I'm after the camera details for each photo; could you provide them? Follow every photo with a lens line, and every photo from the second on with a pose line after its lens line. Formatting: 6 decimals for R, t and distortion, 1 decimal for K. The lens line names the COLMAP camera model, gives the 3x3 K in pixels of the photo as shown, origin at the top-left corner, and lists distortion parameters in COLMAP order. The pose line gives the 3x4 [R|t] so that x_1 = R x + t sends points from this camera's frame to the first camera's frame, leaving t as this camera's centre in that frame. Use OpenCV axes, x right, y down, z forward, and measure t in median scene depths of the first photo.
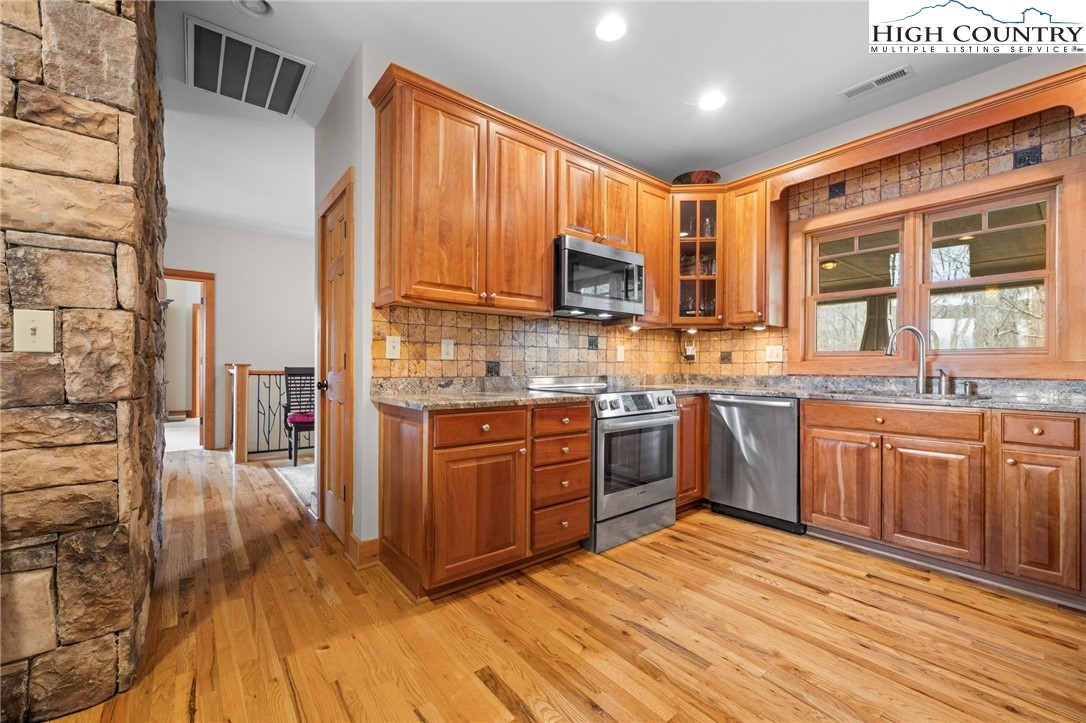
lens RADIAL K [[434.4, 0, 546.2], [0, 434.4, 363.3], [0, 0, 1]] dist [-0.001700, 0.000028]
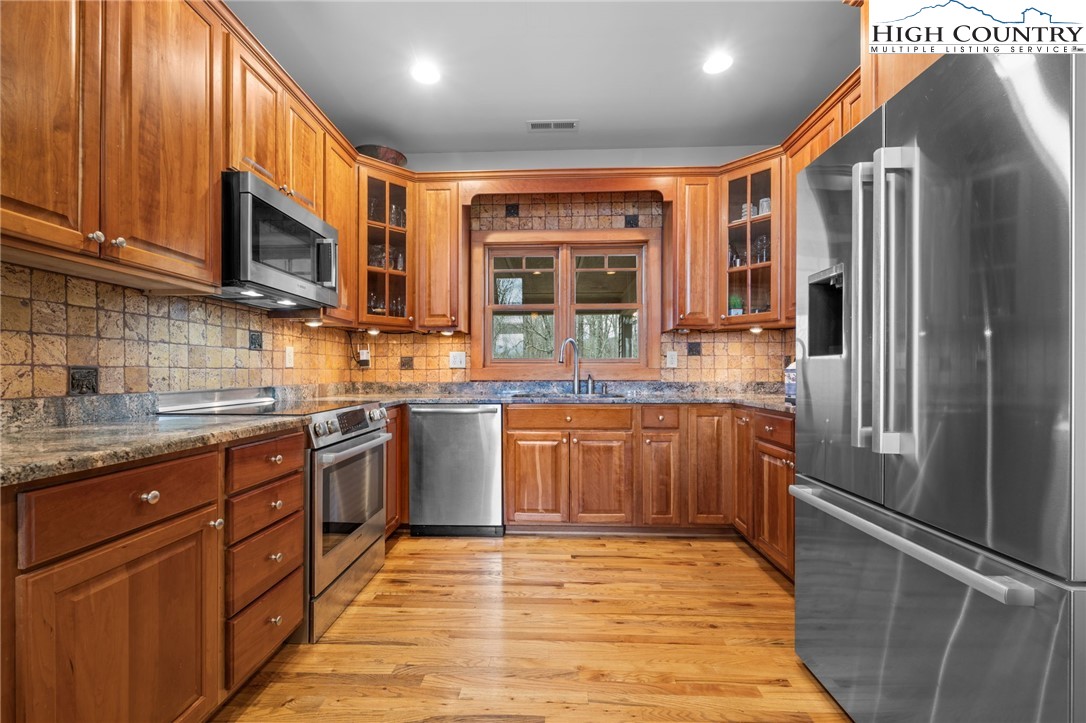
lens RADIAL K [[455.1, 0, 529.3], [0, 455.1, 371.3], [0, 0, 1]] dist [-0.001222, 0.000118]
pose [[0.671390, -0.004436, 0.741091, -0.176213], [0.001062, 0.999987, 0.005023, -0.001480], [-0.741103, -0.002586, 0.671386, 0.235958]]
